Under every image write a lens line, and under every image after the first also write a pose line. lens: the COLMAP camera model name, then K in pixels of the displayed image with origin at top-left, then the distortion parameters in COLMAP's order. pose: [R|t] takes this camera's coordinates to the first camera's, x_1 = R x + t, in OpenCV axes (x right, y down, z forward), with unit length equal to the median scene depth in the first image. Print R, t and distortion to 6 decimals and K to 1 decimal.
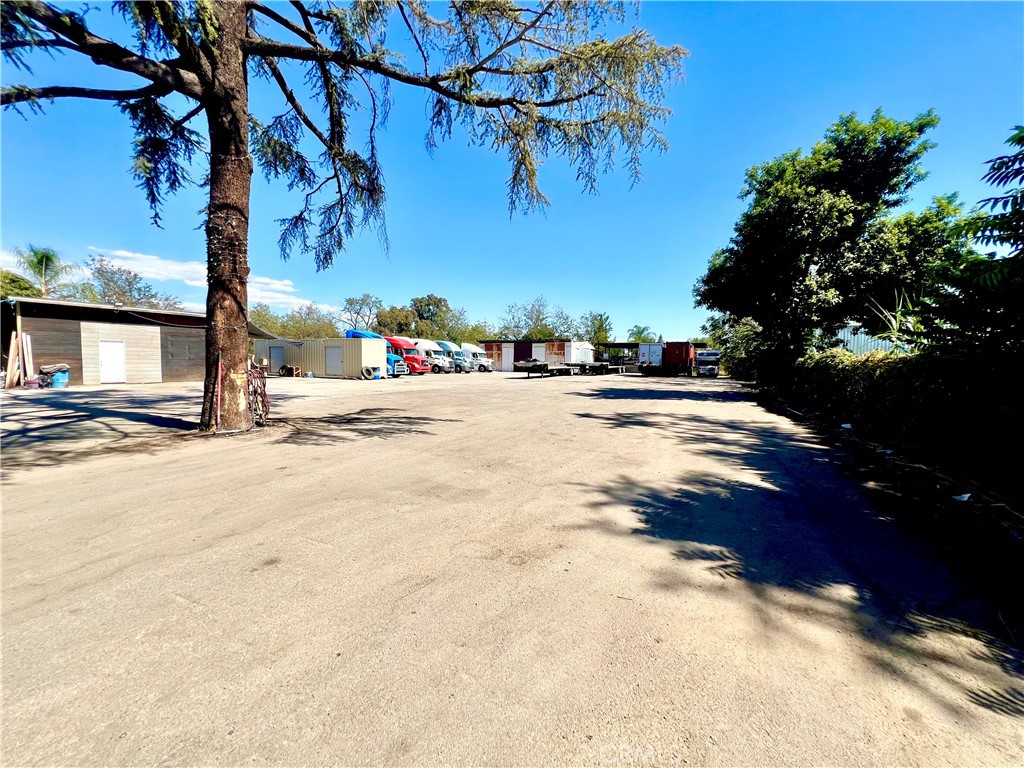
lens RADIAL K [[412.1, 0, 515.5], [0, 412.1, 386.9], [0, 0, 1]] dist [0.001256, 0.000291]
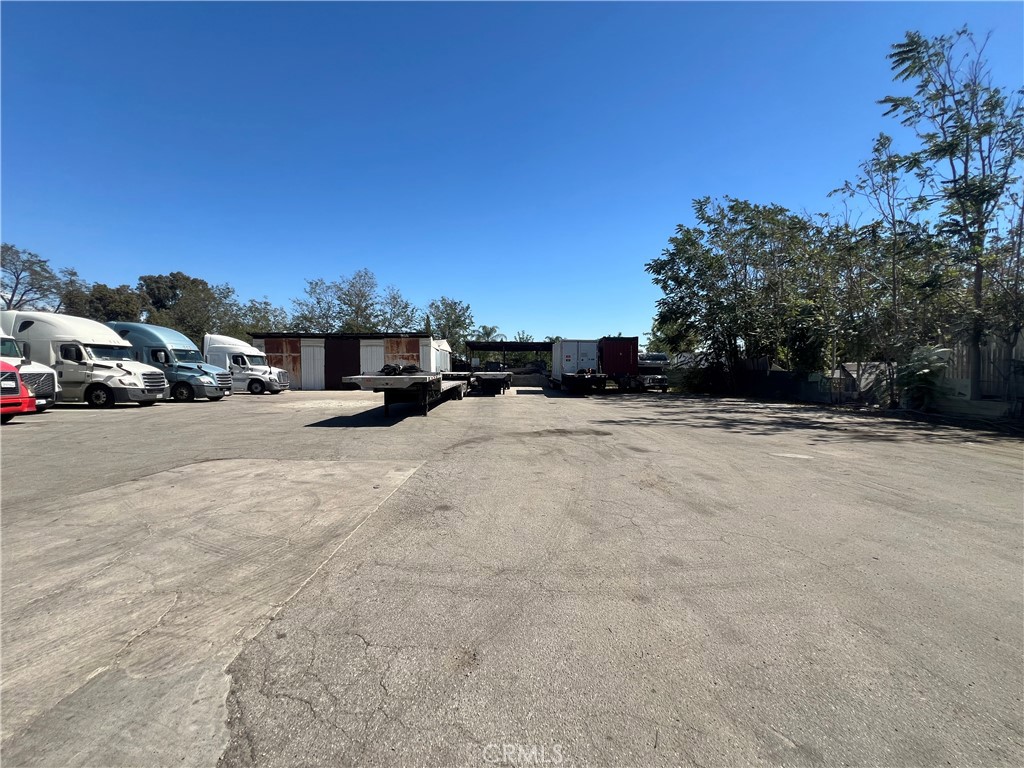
lens RADIAL K [[410.4, 0, 512.0], [0, 410.4, 384.0], [0, 0, 1]] dist [-0.004595, 0.000146]
pose [[0.900262, -0.024889, 0.434636, -0.024139], [0.035757, 0.999219, -0.016843, -0.035289], [-0.433877, 0.030704, 0.900449, 0.524395]]
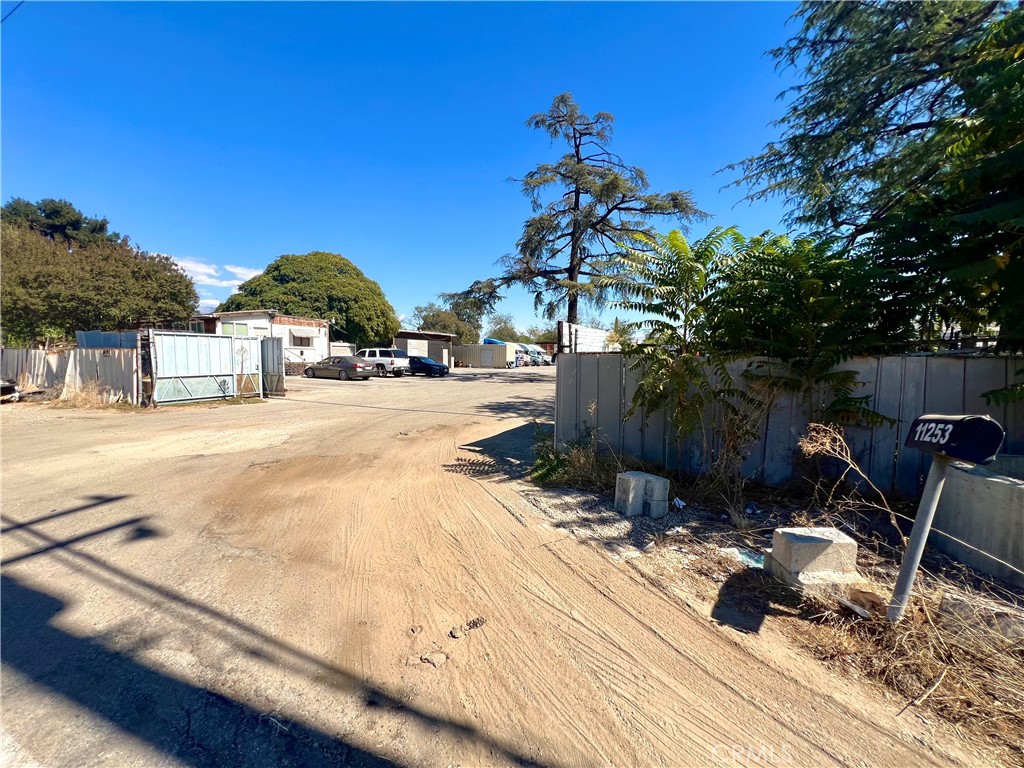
lens RADIAL K [[410.4, 0, 512.0], [0, 410.4, 384.0], [0, 0, 1]] dist [-0.004595, 0.000146]
pose [[0.999881, 0.000707, -0.015425, -0.201899], [-0.000667, 0.999996, 0.002611, 0.026556], [0.015427, -0.002600, 0.999878, -0.450515]]
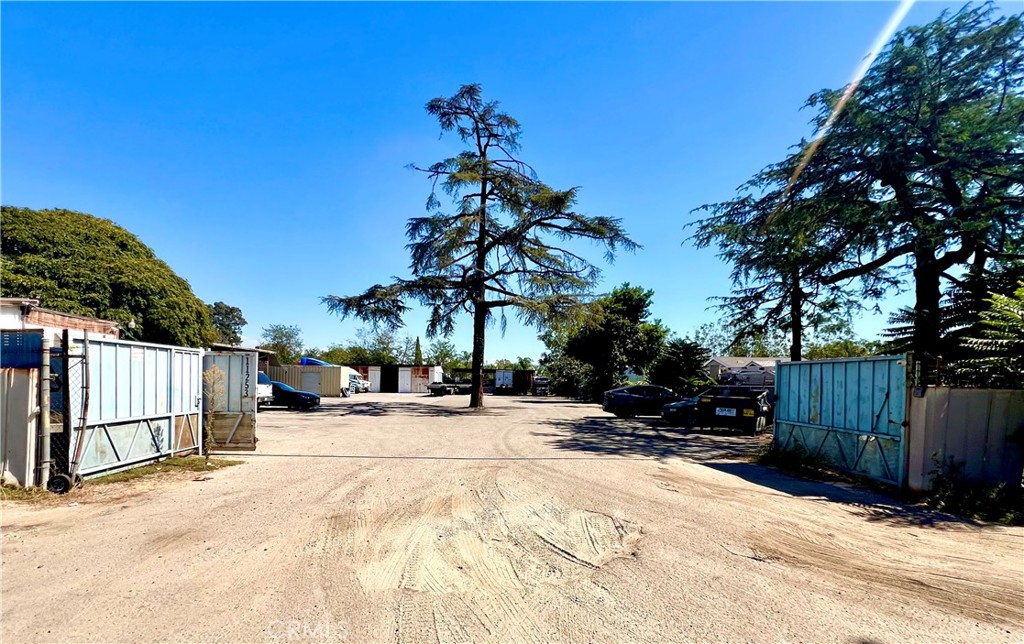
lens RADIAL K [[475.8, 0, 510.0], [0, 475.8, 383.9], [0, 0, 1]] dist [-0.000569, 0.000367]
pose [[0.892286, 0.005120, 0.451442, -0.364937], [0.021304, 0.998344, -0.053431, 0.020962], [-0.450968, 0.057293, 0.890699, -0.393976]]
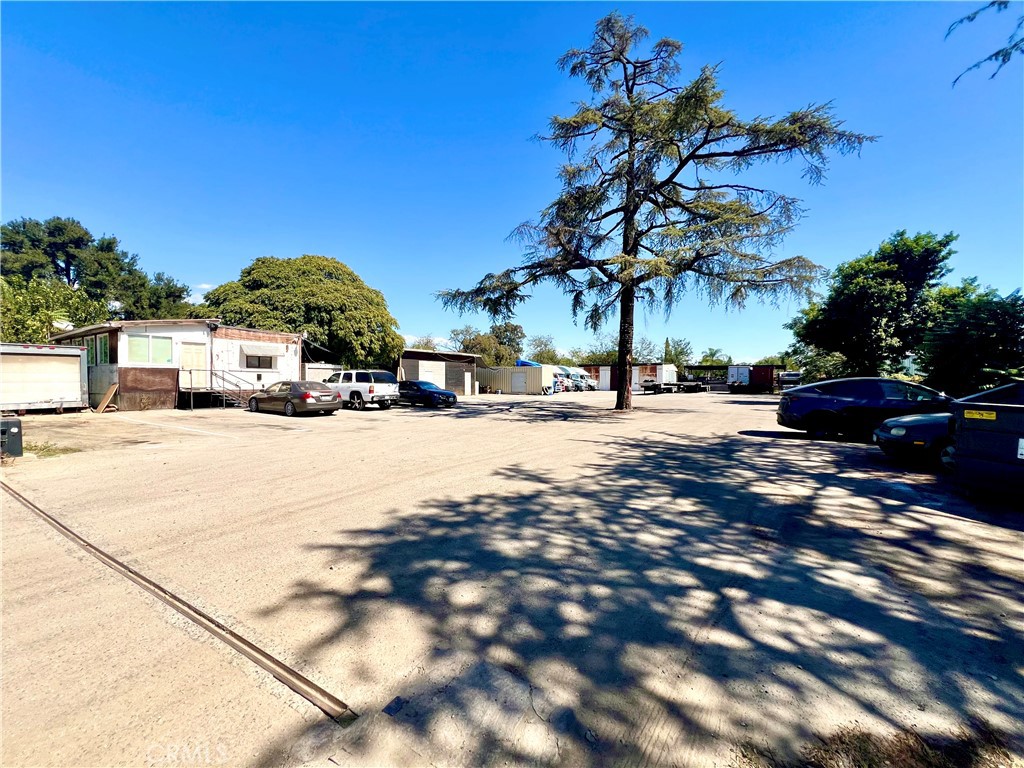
lens RADIAL K [[410.4, 0, 512.0], [0, 410.4, 384.0], [0, 0, 1]] dist [-0.004595, 0.000146]
pose [[0.992422, -0.004954, -0.122773, -0.187782], [-0.002070, 0.998371, -0.057019, 0.015772], [0.122855, 0.056841, 0.990795, -0.270255]]
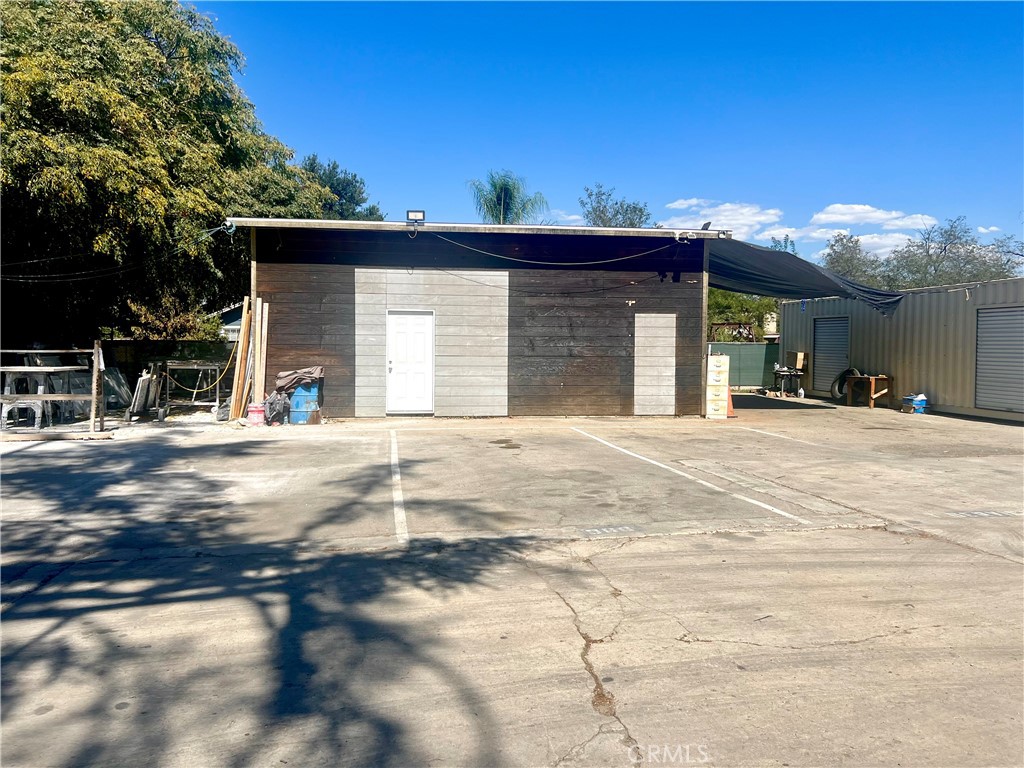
lens RADIAL K [[779.2, 0, 512.0], [0, 779.2, 384.0], [0, 0, 1]] dist [0.078989, 0.000221]
pose [[0.567259, 0.030046, -0.822991, -0.124463], [-0.052709, 0.998610, 0.000127, -0.019752], [0.821851, 0.043307, 0.568055, 0.282971]]
